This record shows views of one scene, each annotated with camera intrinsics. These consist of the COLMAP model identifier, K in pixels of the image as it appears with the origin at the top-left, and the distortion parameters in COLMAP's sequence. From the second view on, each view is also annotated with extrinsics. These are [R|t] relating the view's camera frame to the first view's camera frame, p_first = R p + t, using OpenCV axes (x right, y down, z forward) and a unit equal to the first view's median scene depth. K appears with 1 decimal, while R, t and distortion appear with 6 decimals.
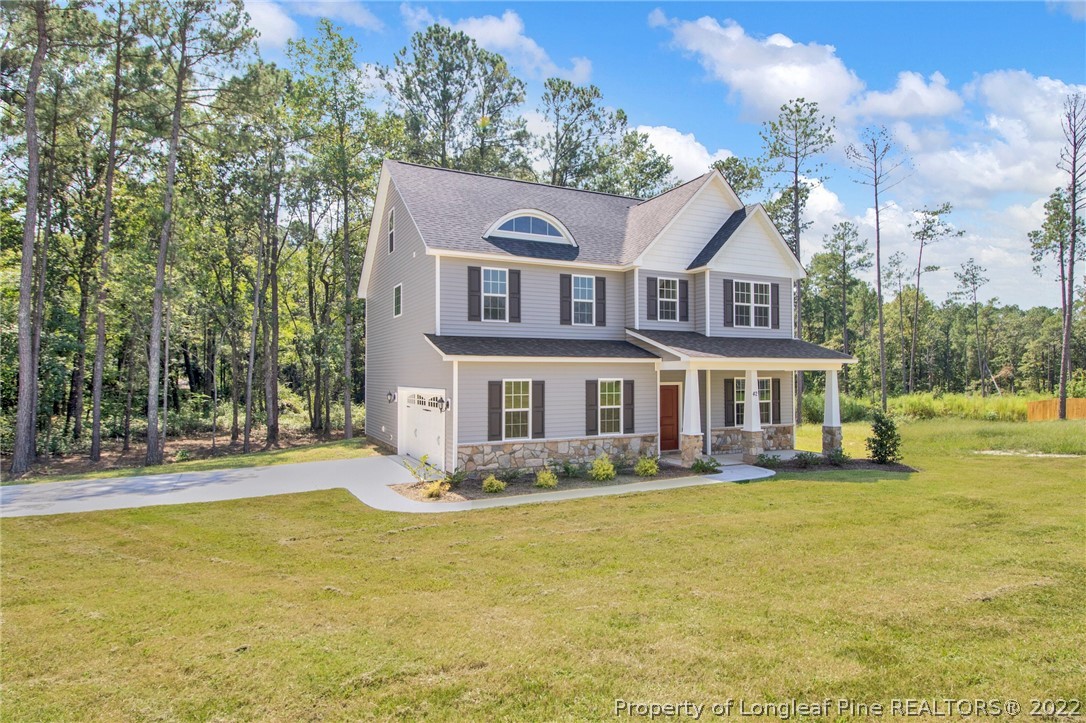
lens RADIAL K [[644.7, 0, 543.0], [0, 644.7, 361.5], [0, 0, 1]] dist [0.004104, 0.001039]
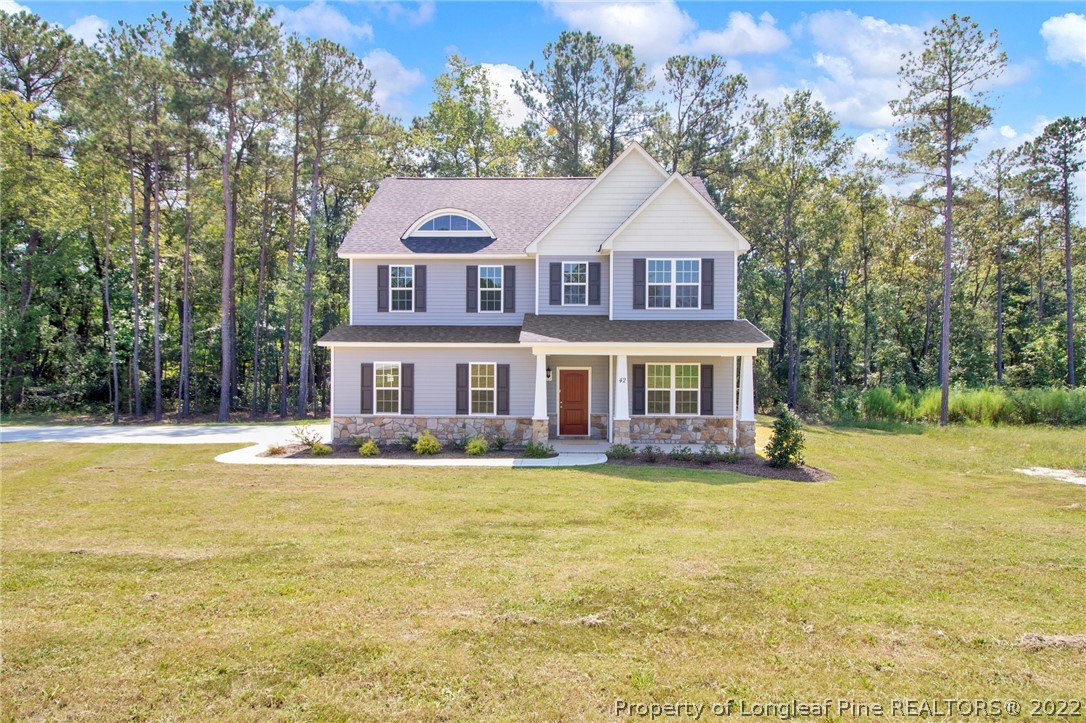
lens RADIAL K [[584.7, 0, 543.0], [0, 584.7, 361.5], [0, 0, 1]] dist [-0.005984, -0.000448]
pose [[0.879459, 0.010910, -0.475851, 0.634731], [0.000142, 0.999731, 0.023183, 0.002944], [0.475976, -0.020456, 0.879221, 0.197461]]
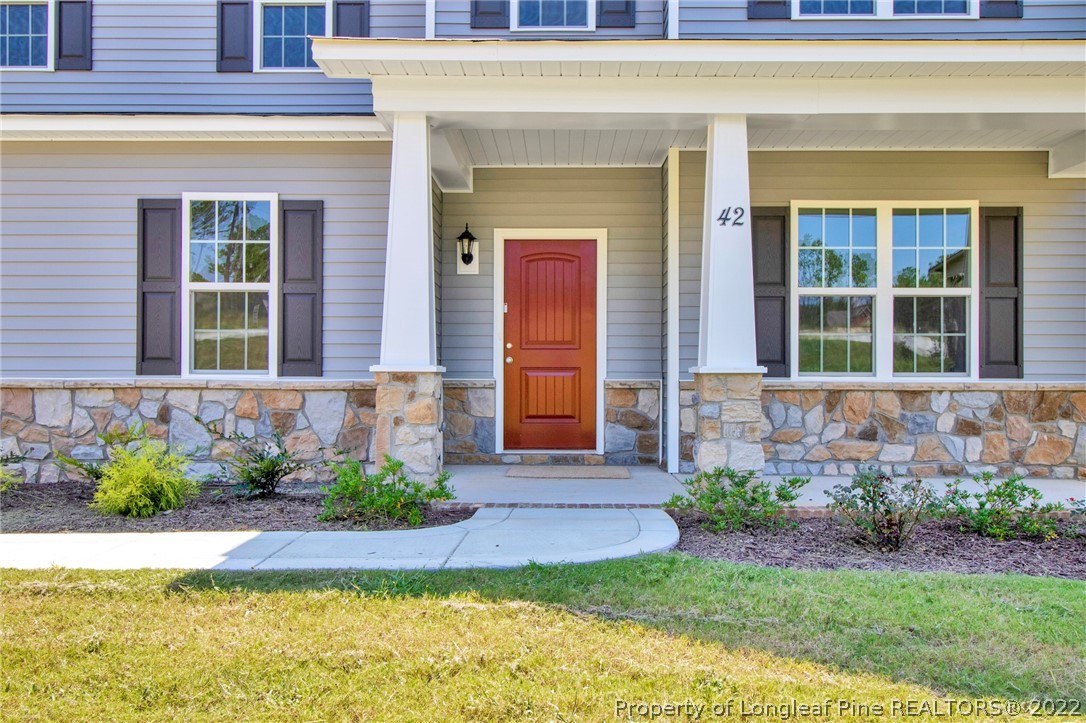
lens RADIAL K [[849.8, 0, 543.0], [0, 849.8, 361.5], [0, 0, 1]] dist [0.001636, 0.001265]
pose [[0.884205, -0.000601, -0.467098, 0.414557], [0.000306, 1.000000, -0.000707, 0.104089], [0.467098, 0.000482, 0.884205, 0.696523]]
